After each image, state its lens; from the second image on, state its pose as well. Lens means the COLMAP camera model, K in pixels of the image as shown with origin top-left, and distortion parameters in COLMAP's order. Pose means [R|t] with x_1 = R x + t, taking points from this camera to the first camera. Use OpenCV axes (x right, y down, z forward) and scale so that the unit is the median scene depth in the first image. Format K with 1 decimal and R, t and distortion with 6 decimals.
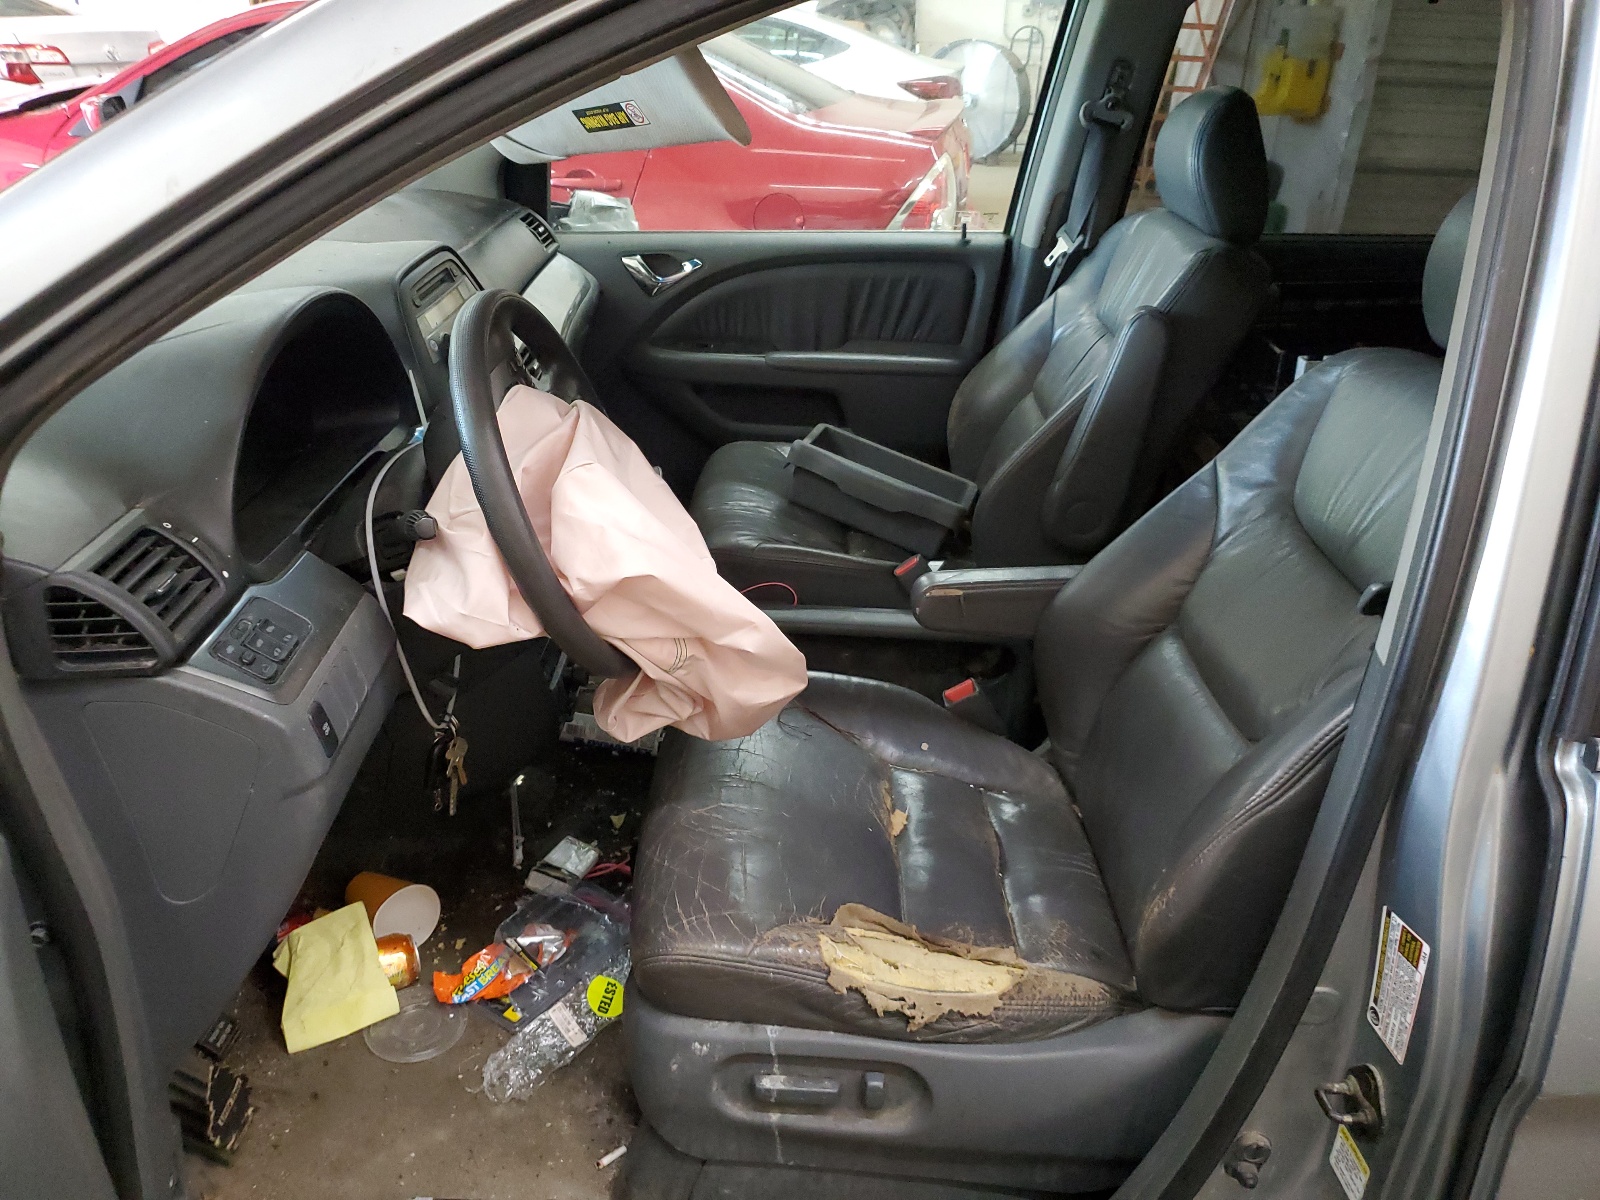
lens RADIAL K [[1194.3, 0, 745.4], [0, 1194.3, 603.8], [0, 0, 1]] dist [0.091045, -0.188405]
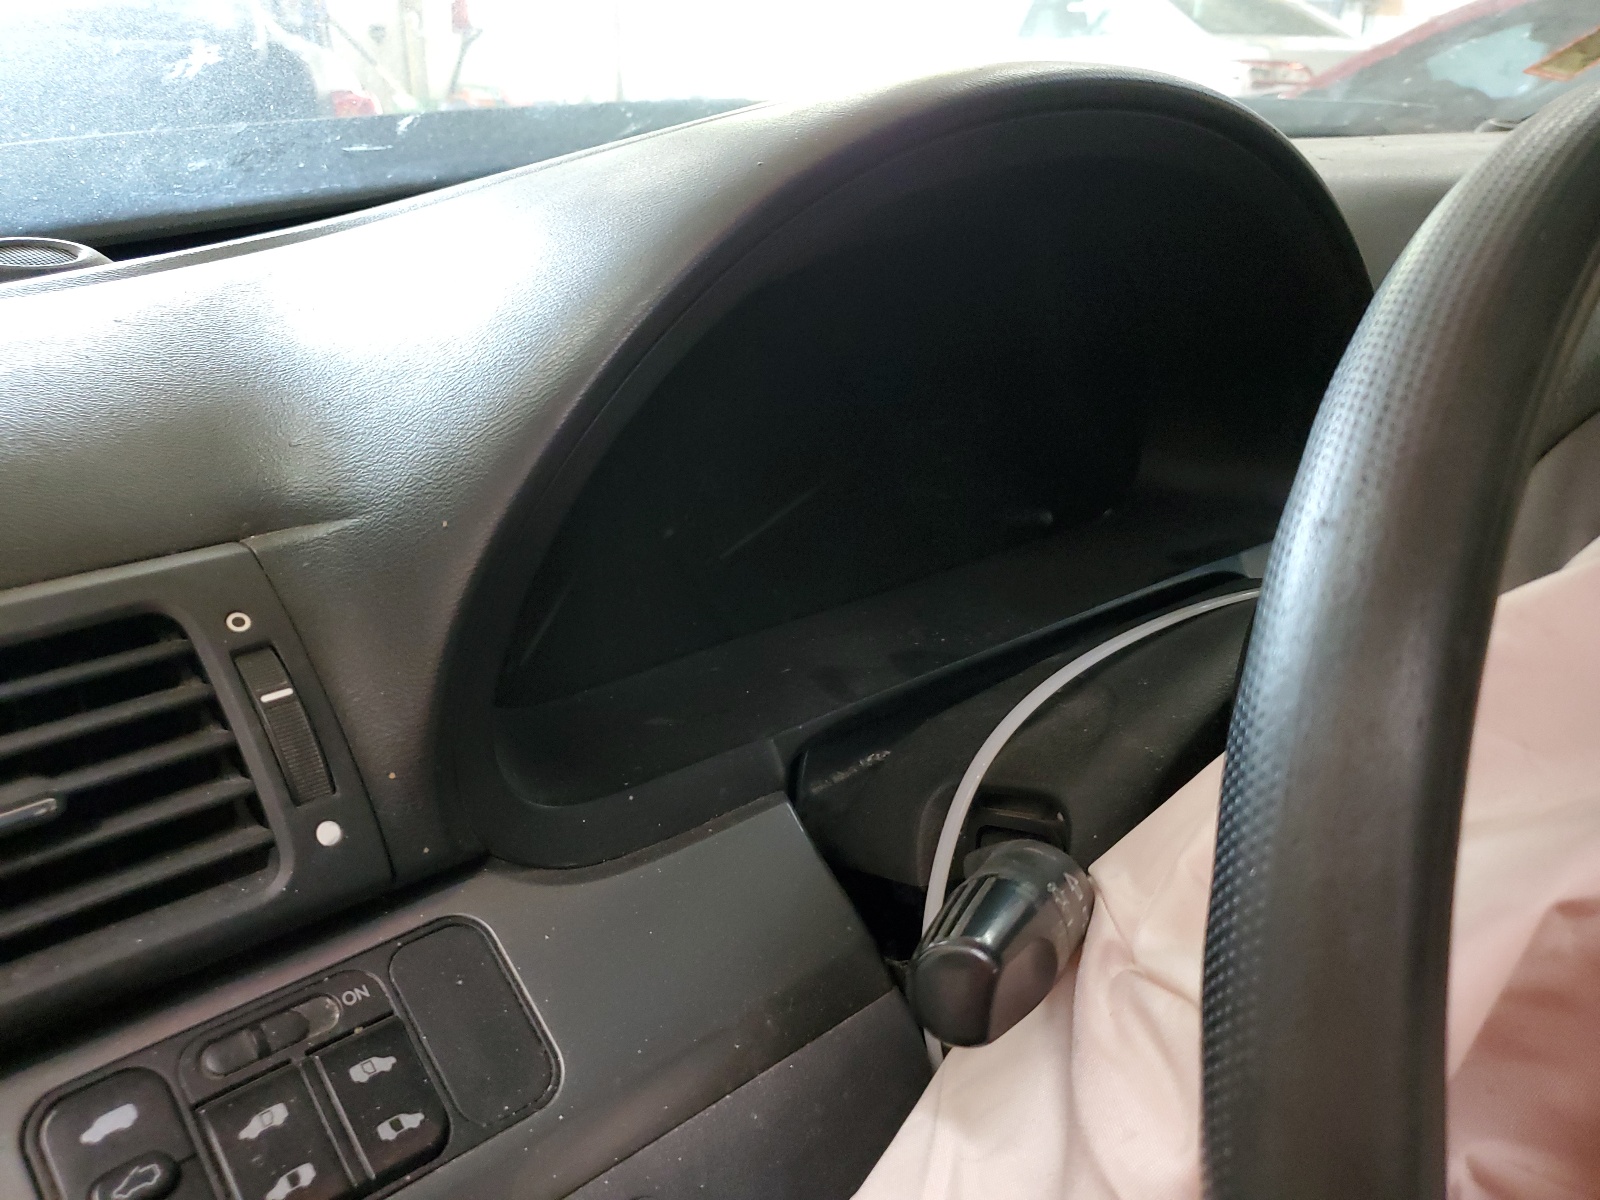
lens RADIAL K [[1194.3, 0, 745.4], [0, 1194.3, 603.8], [0, 0, 1]] dist [0.091045, -0.188405]
pose [[0.627663, 0.314545, -0.712110, -0.111414], [-0.339719, 0.933715, 0.112997, -0.095174], [0.700450, 0.170993, 0.692915, 0.556456]]
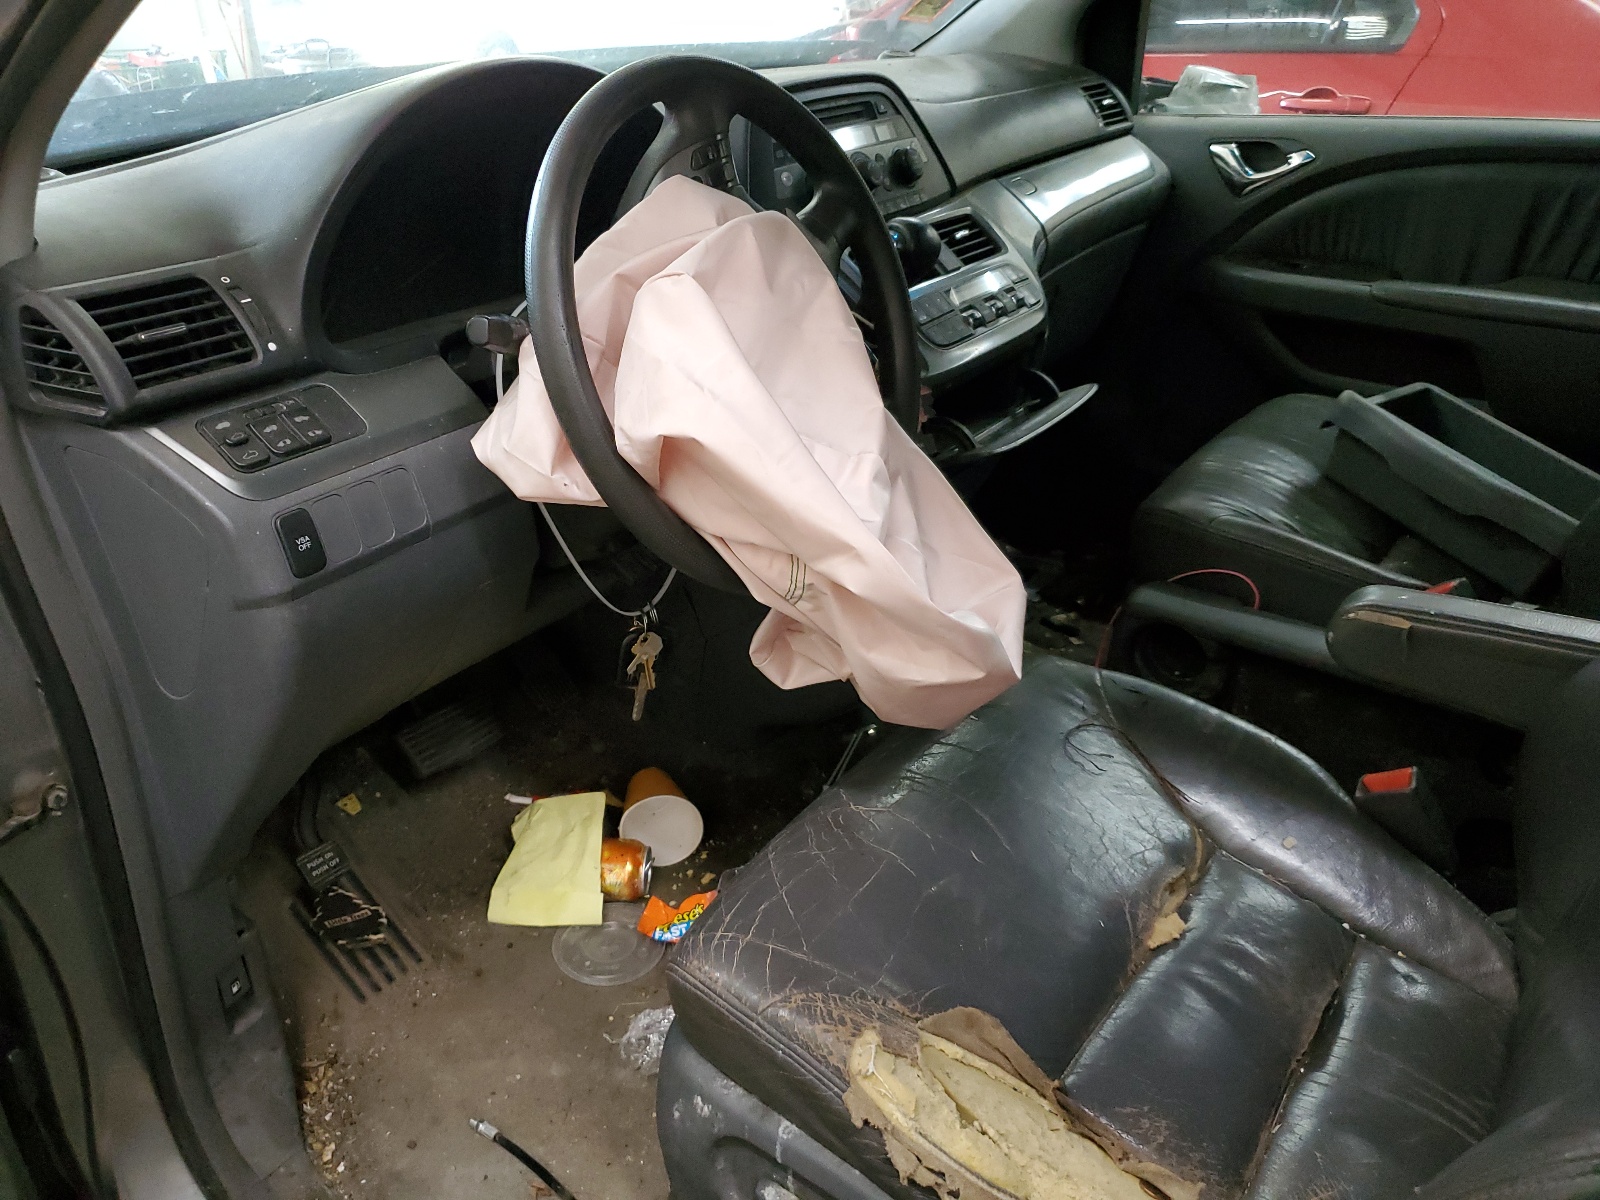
lens RADIAL K [[1214.7, 0, 800.0], [0, 1214.7, 600.0], [0, 0, 1]] dist [0.003679, 0.004559]
pose [[0.821954, 0.232363, -0.520000, 0.251096], [-0.222566, 0.971439, 0.082285, -0.003815], [0.524268, 0.048100, 0.850194, 0.299048]]
